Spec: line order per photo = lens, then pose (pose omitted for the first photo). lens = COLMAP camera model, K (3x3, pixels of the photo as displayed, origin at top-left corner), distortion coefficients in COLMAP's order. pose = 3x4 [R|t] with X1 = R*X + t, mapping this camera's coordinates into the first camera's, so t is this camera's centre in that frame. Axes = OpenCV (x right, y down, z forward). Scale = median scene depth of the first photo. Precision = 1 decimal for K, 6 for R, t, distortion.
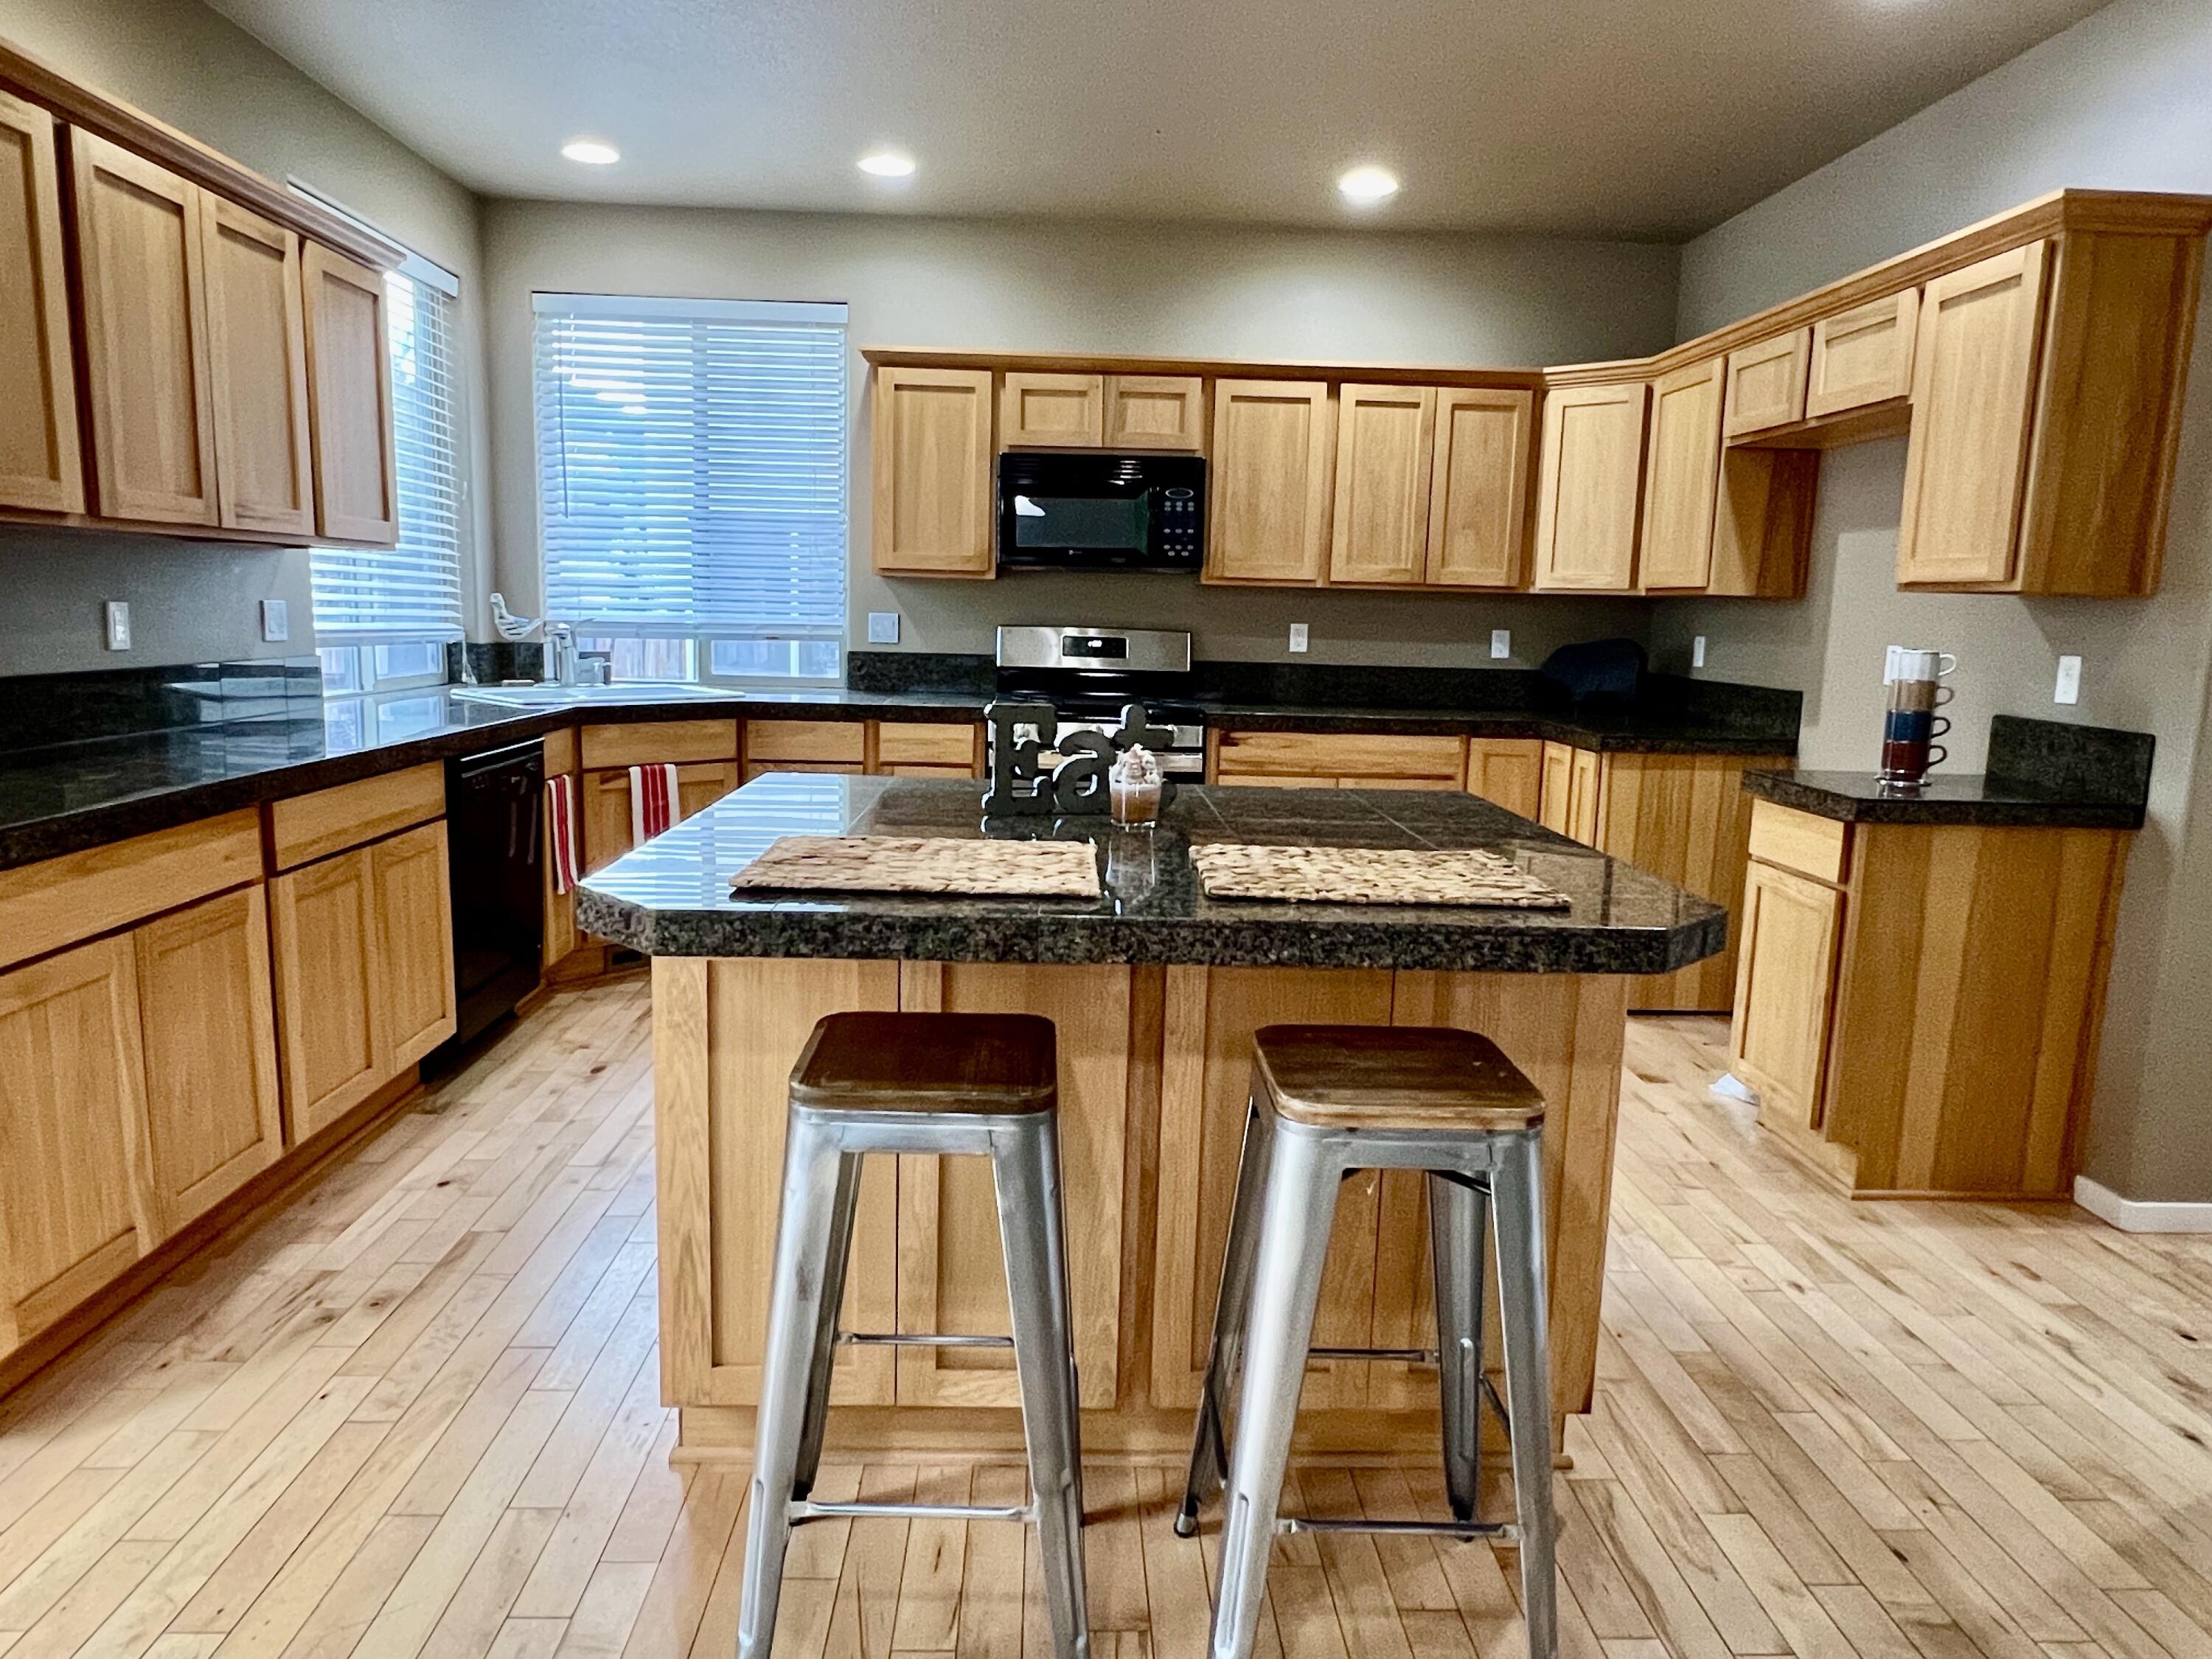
lens RADIAL K [[1405.4, 0, 1110.6], [0, 1405.4, 824.3], [0, 0, 1]] dist [0.007817, -0.005468]
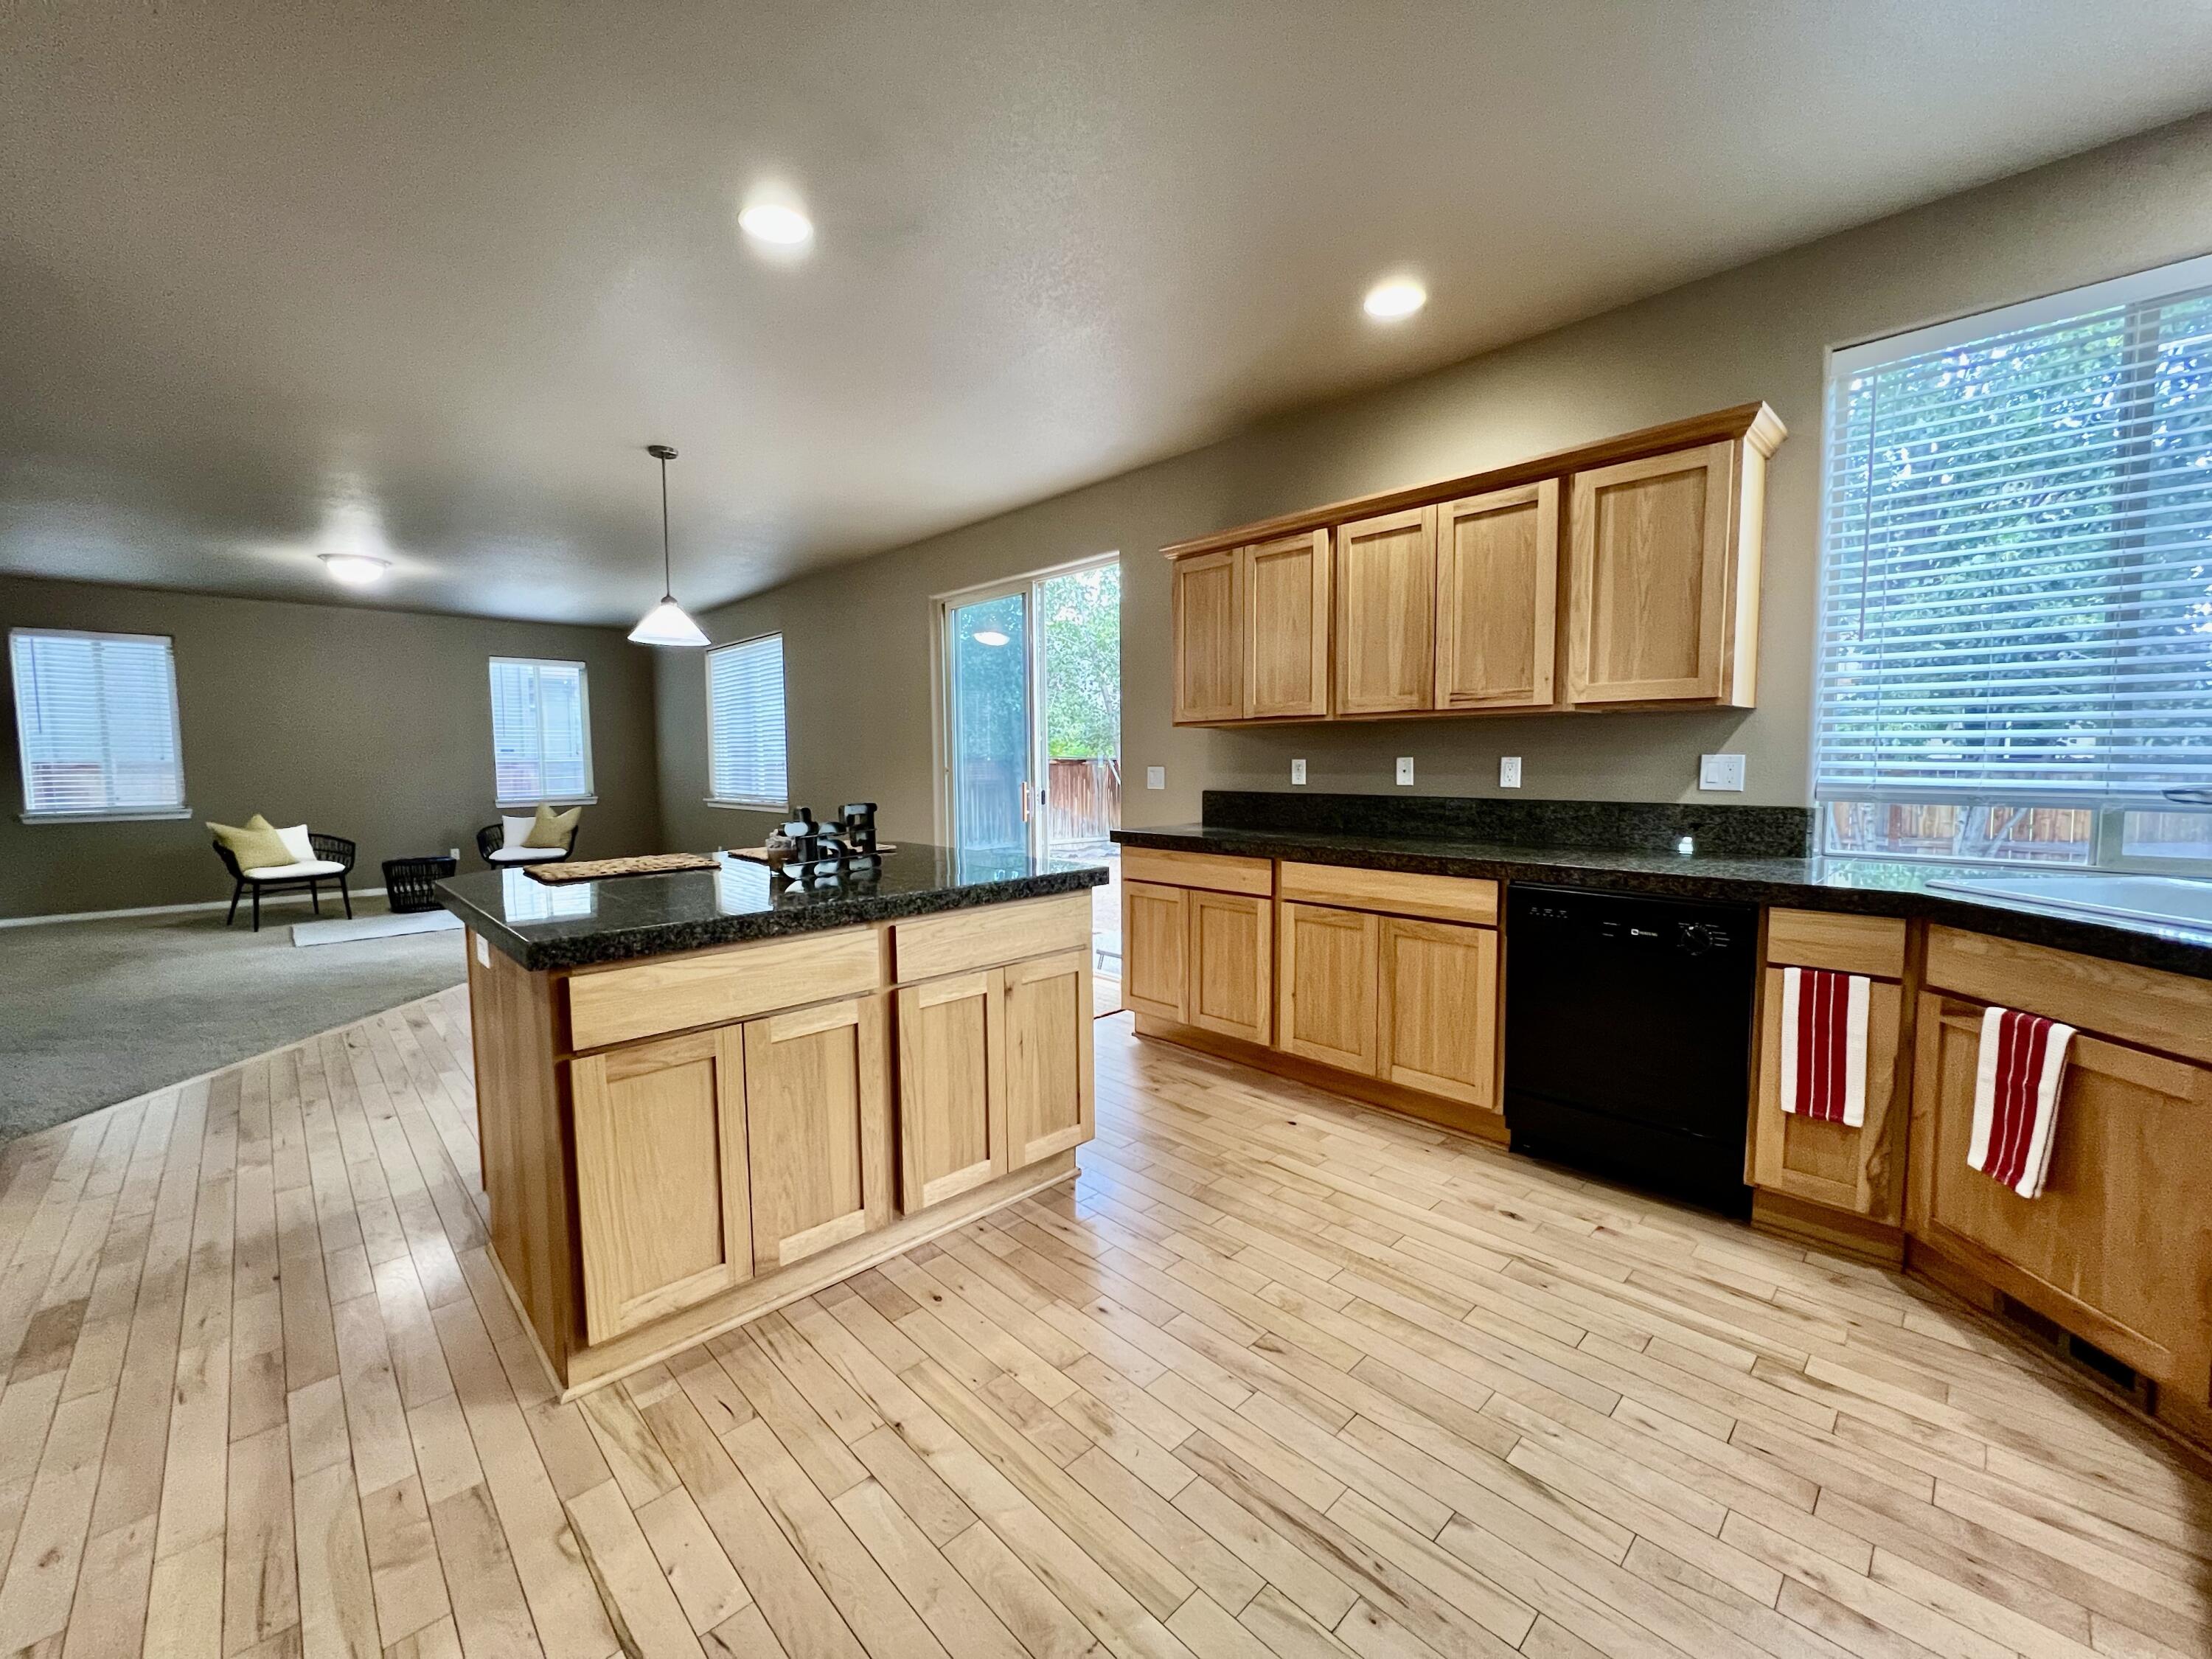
lens RADIAL K [[891.2, 0, 1105.3], [0, 891.2, 824.2], [0, 0, 1]] dist [-0.002570, 0.001244]
pose [[-0.749751, 0.026385, -0.661194, 0.202027], [-0.115961, 0.978504, 0.170539, -0.132579], [0.651480, 0.204535, -0.730574, 0.949189]]
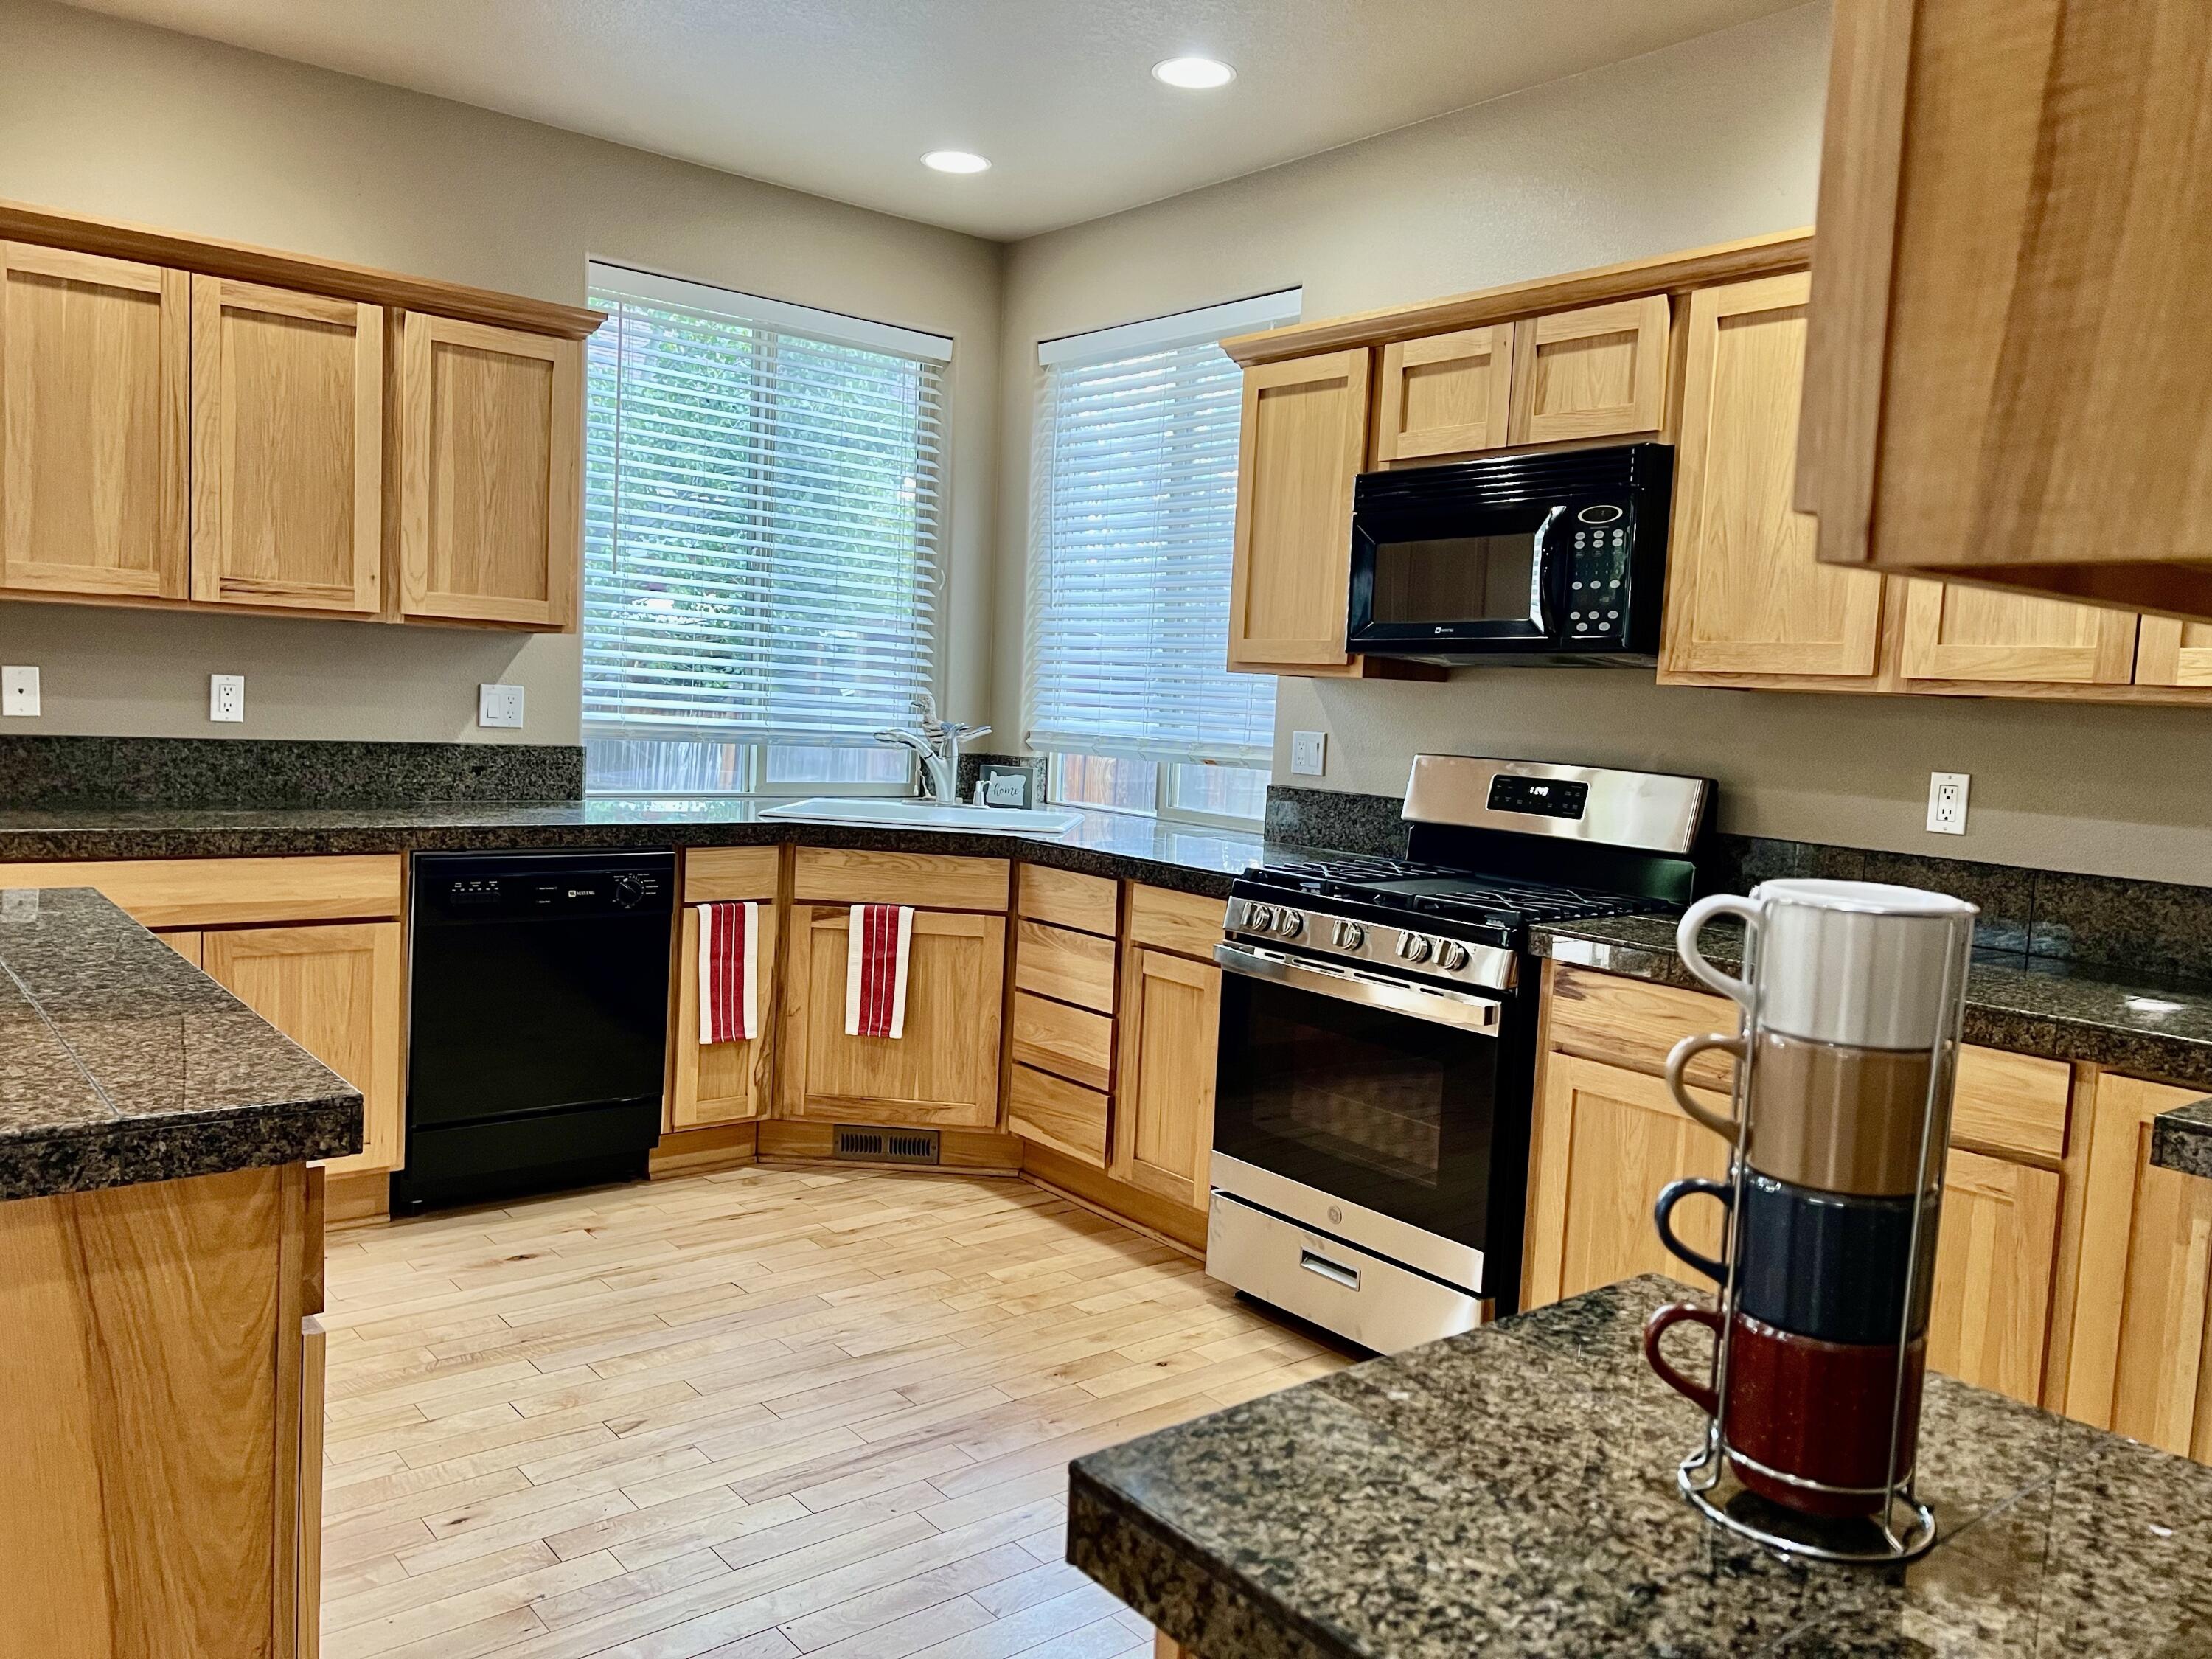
lens RADIAL K [[1665.6, 0, 1130.3], [0, 1665.6, 825.4], [0, 0, 1]] dist [0.055209, -0.057718]
pose [[0.605646, 0.068174, -0.792809, 0.465021], [-0.156745, 0.987024, -0.034867, -0.071526], [0.780144, 0.145385, 0.608472, 0.506636]]
